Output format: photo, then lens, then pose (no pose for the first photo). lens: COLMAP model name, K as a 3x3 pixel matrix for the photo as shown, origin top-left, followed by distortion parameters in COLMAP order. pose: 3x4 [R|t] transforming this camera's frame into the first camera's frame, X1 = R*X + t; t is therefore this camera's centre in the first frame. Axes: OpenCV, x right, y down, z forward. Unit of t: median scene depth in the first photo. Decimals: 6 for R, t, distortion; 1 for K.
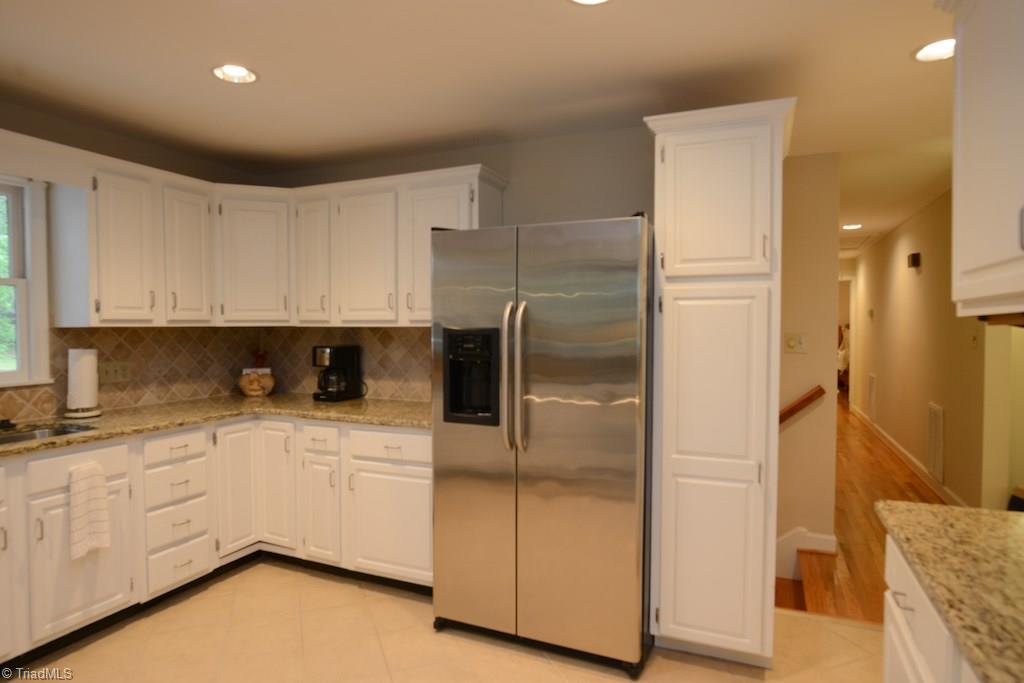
lens RADIAL K [[593.1, 0, 512.7], [0, 593.1, 339.8], [0, 0, 1]] dist [-0.030243, 0.009871]
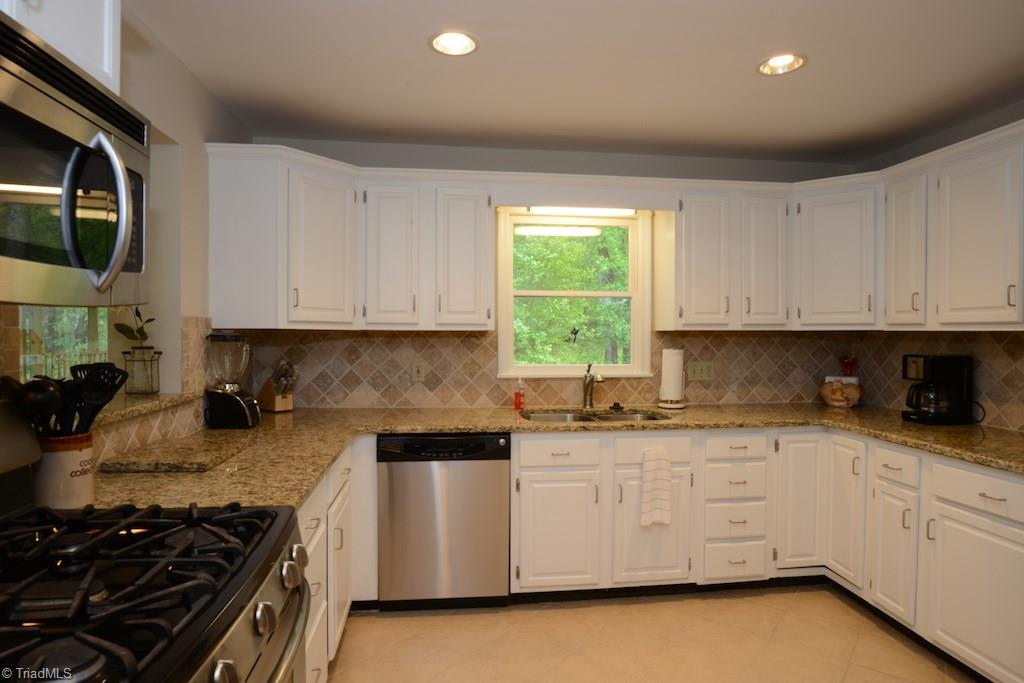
lens RADIAL K [[593.1, 0, 512.4], [0, 593.1, 341.3], [0, 0, 1]] dist [-0.030243, 0.009871]
pose [[0.499844, 0.017385, -0.865941, 0.116382], [-0.022174, 0.999728, 0.007272, -0.001913], [0.865831, 0.015567, 0.500094, 0.127178]]
